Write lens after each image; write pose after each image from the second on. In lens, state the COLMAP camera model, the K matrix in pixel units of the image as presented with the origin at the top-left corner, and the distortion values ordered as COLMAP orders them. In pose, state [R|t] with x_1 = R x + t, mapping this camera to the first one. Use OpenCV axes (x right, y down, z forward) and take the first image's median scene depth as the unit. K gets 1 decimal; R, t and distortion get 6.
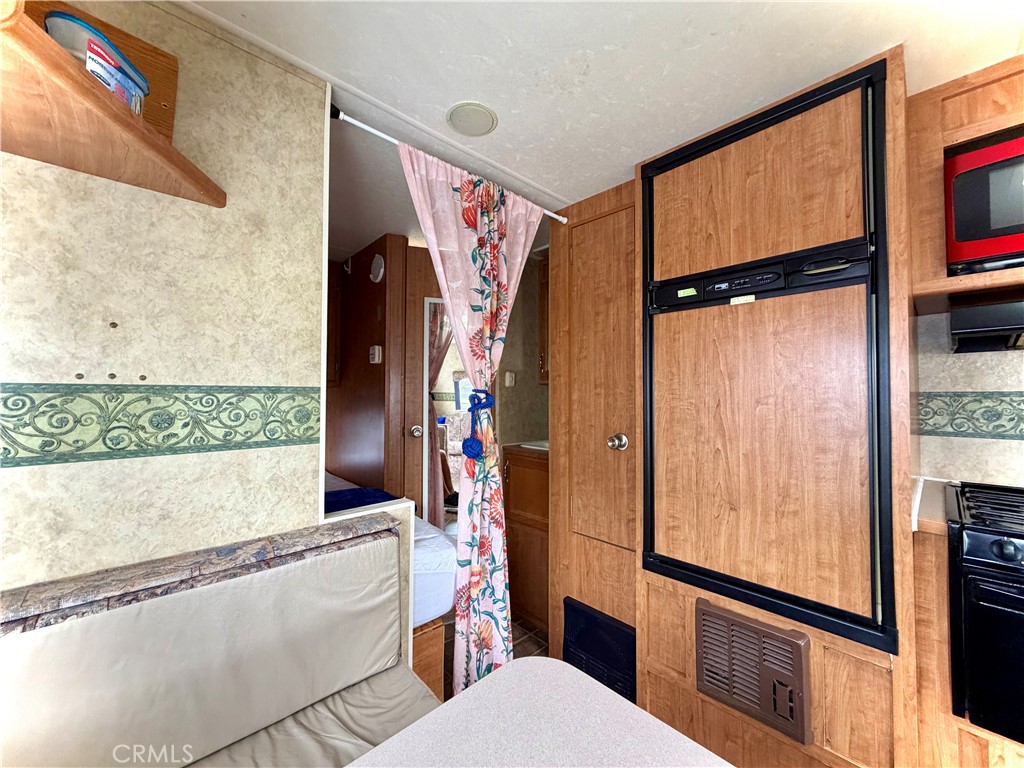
lens RADIAL K [[406.3, 0, 508.7], [0, 406.3, 385.0], [0, 0, 1]] dist [0.000804, -0.000022]
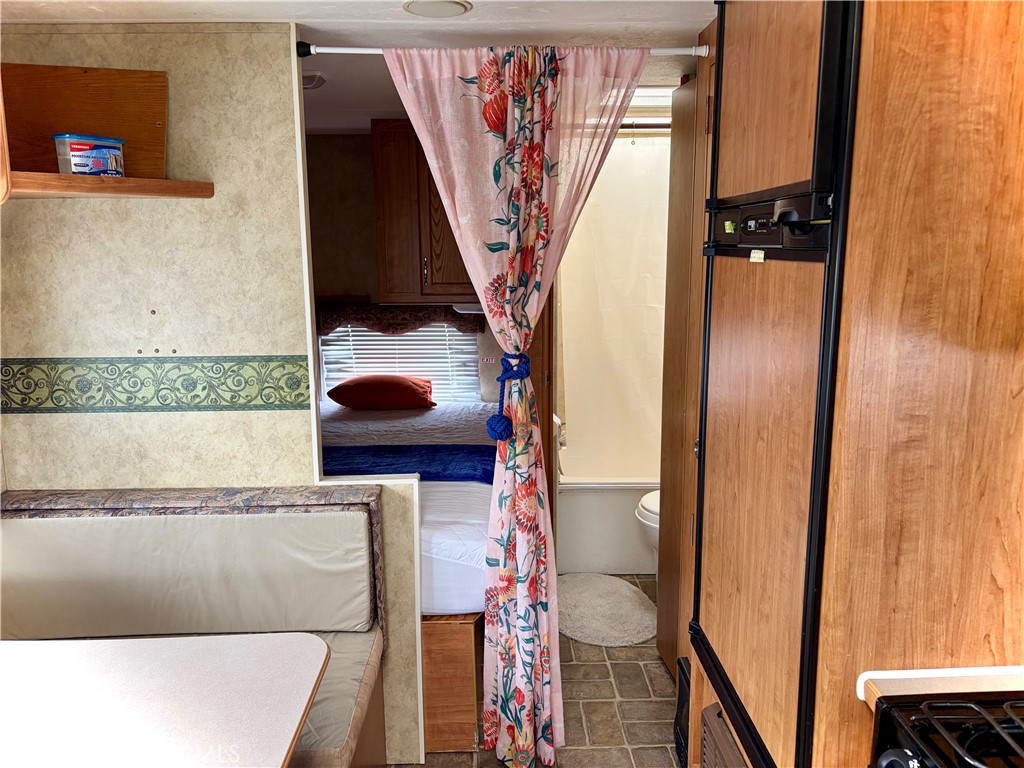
lens RADIAL K [[773.2, 0, 512.8], [0, 773.2, 384.8], [0, 0, 1]] dist [0.023429, -0.000788]
pose [[0.742641, 0.111583, -0.660328, 1.205211], [0.026389, 0.980379, 0.195345, -0.287781], [0.669170, -0.162497, 0.725125, -0.064314]]
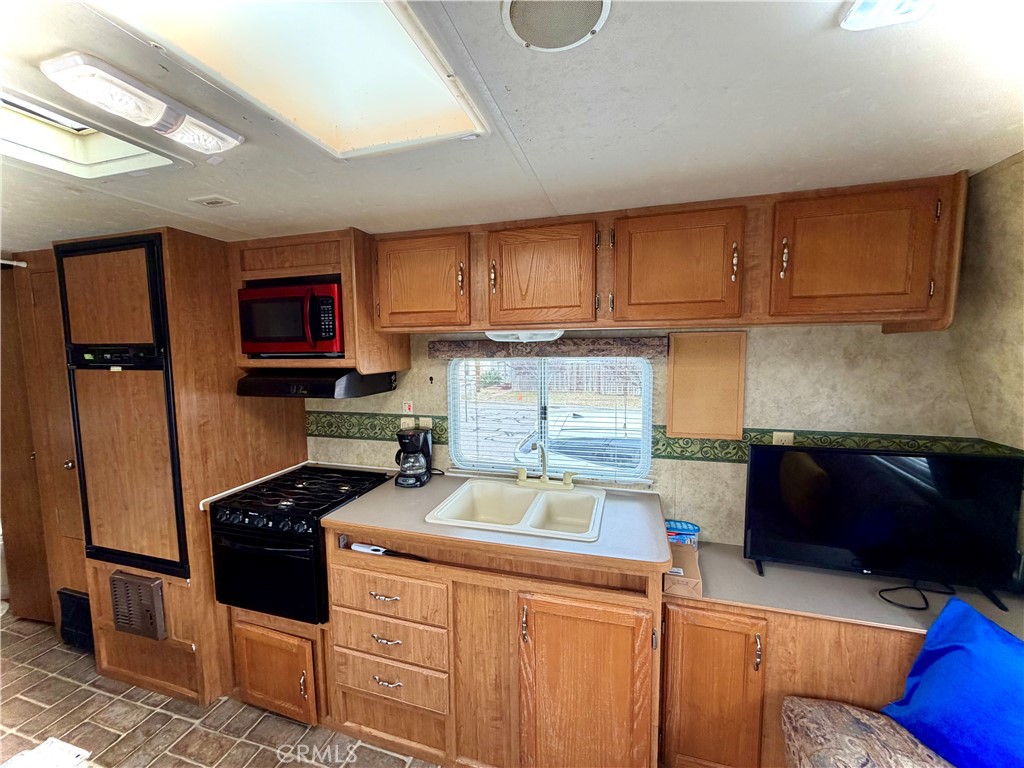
lens RADIAL K [[406.3, 0, 507.6], [0, 406.3, 384.7], [0, 0, 1]] dist [0.000804, -0.000022]
pose [[0.863789, -0.056899, 0.500631, 1.187363], [-0.001445, 0.993319, 0.115388, -0.363908], [-0.503852, -0.100394, 0.857936, -1.060565]]
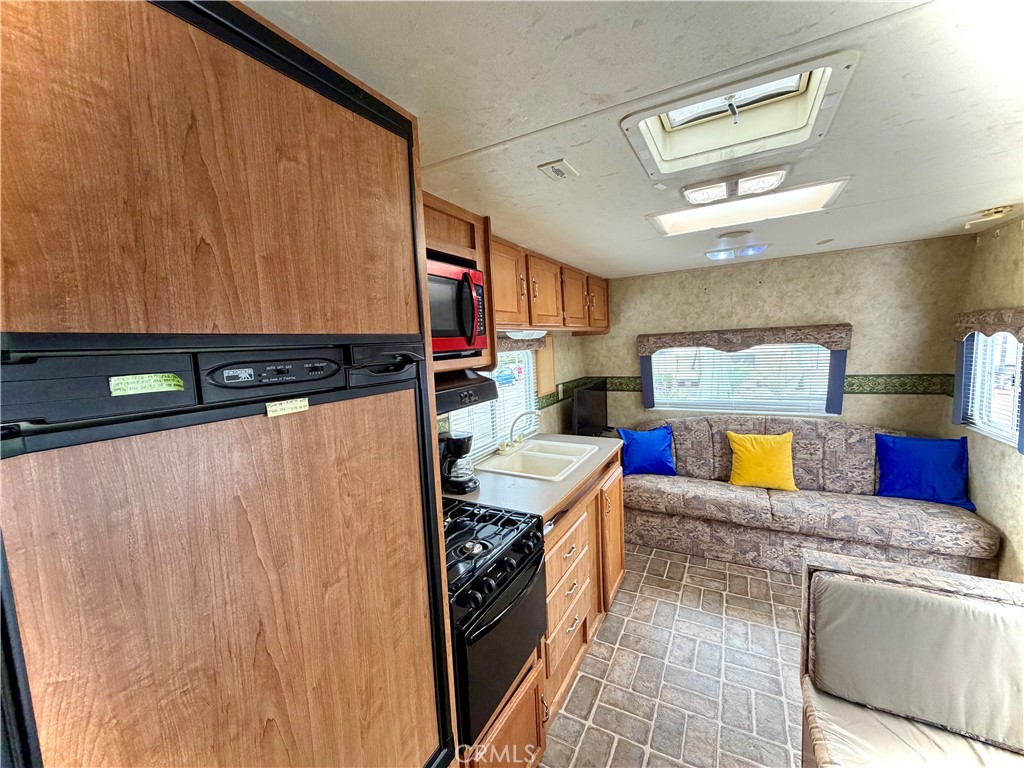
lens RADIAL K [[406.3, 0, 508.2], [0, 406.3, 384.5], [0, 0, 1]] dist [0.000804, -0.000022]
pose [[-0.298504, -0.083559, 0.950744, 0.021472], [0.023836, 0.995197, 0.094949, -0.314663], [-0.954111, 0.051004, -0.295078, 1.006292]]
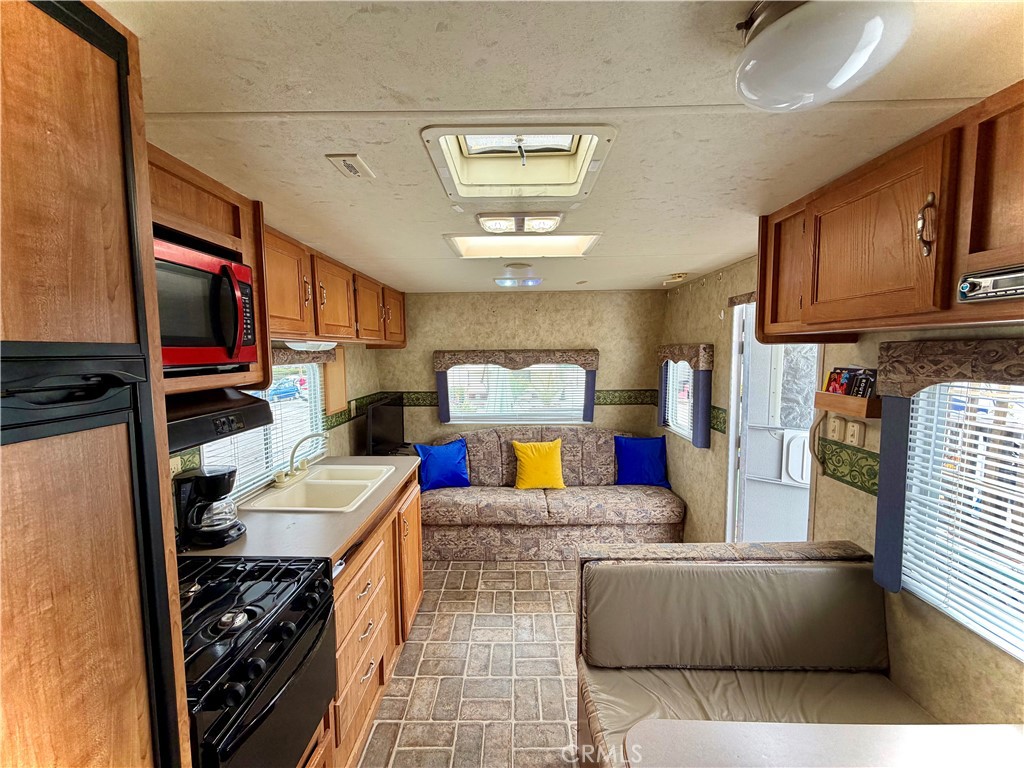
lens RADIAL K [[406.3, 0, 508.2], [0, 406.3, 384.9], [0, 0, 1]] dist [0.000804, -0.000022]
pose [[-0.714296, -0.056844, 0.697532, 0.092803], [-0.013163, 0.997611, 0.067818, -0.330099], [-0.699720, 0.039261, -0.713337, 0.976019]]
